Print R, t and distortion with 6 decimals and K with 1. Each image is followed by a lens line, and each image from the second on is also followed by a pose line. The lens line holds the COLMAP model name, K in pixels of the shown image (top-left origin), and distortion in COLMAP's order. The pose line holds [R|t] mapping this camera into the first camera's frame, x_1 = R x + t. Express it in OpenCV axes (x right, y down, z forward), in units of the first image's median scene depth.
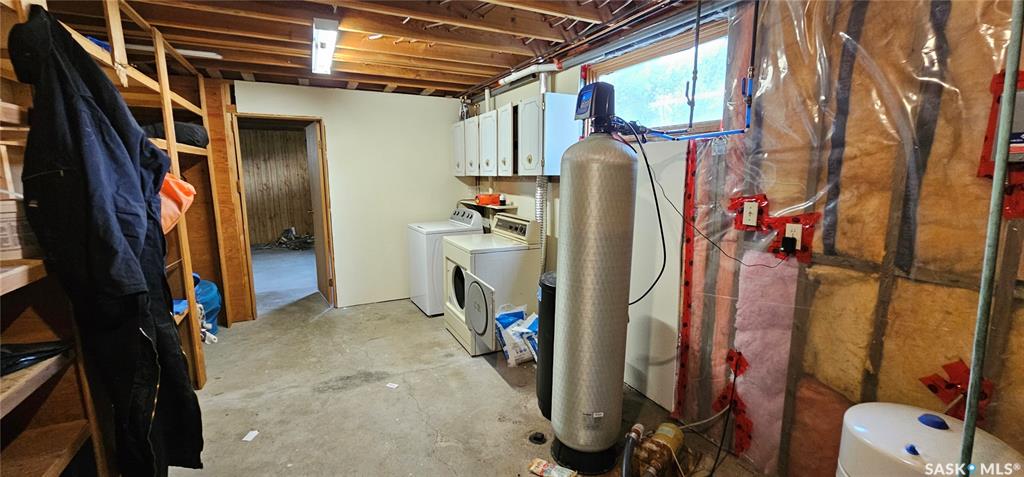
lens RADIAL K [[418.3, 0, 514.1], [0, 418.3, 234.9], [0, 0, 1]] dist [-0.003572, 0.000468]
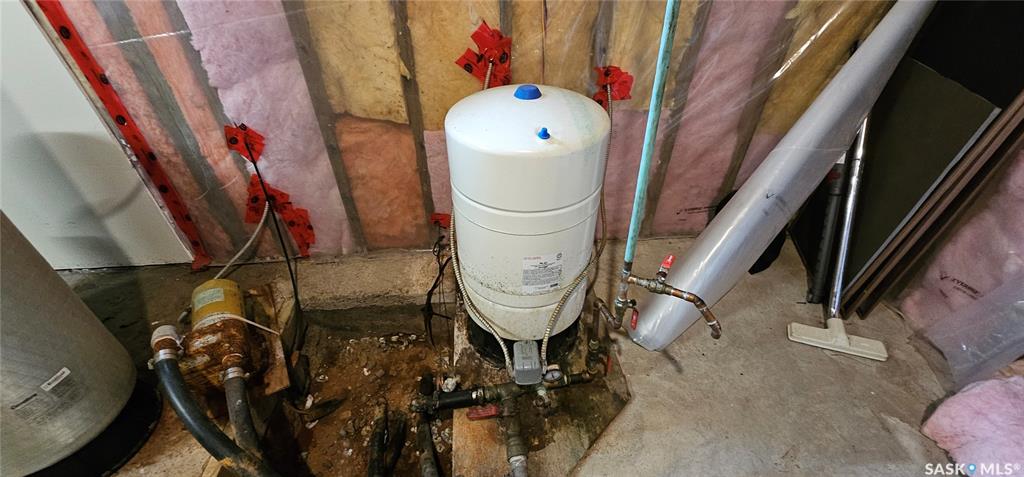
lens RADIAL K [[418.3, 0, 514.7], [0, 418.3, 242.7], [0, 0, 1]] dist [-0.003572, 0.000468]
pose [[0.360427, -0.589338, 0.723030, 0.129076], [0.132002, 0.799554, 0.585909, 0.107300], [-0.923400, -0.115736, 0.365975, 0.365314]]
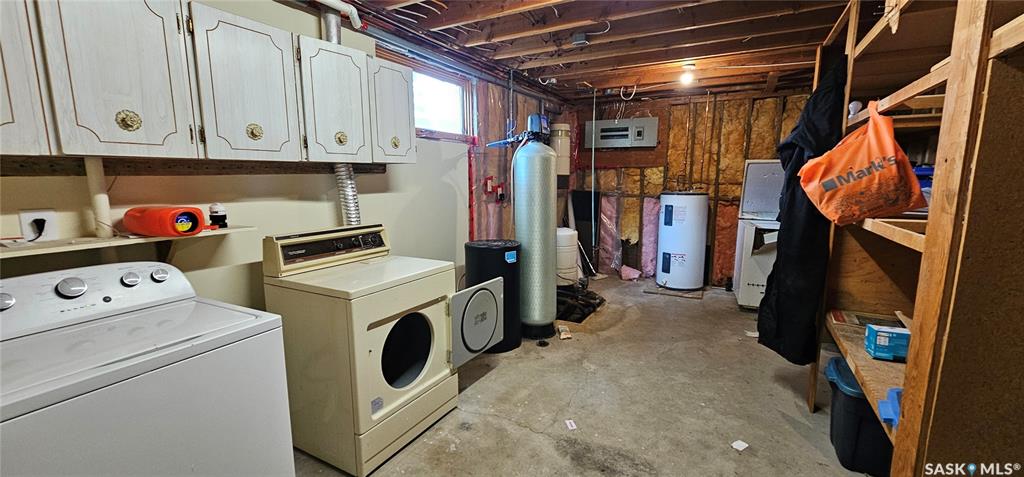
lens RADIAL K [[418.3, 0, 512.4], [0, 418.3, 242.0], [0, 0, 1]] dist [-0.003572, 0.000468]
pose [[-0.570154, -0.117642, 0.813071, -1.101660], [0.131389, 0.963898, 0.231600, -0.226399], [-0.810963, 0.238876, -0.534113, 1.896825]]
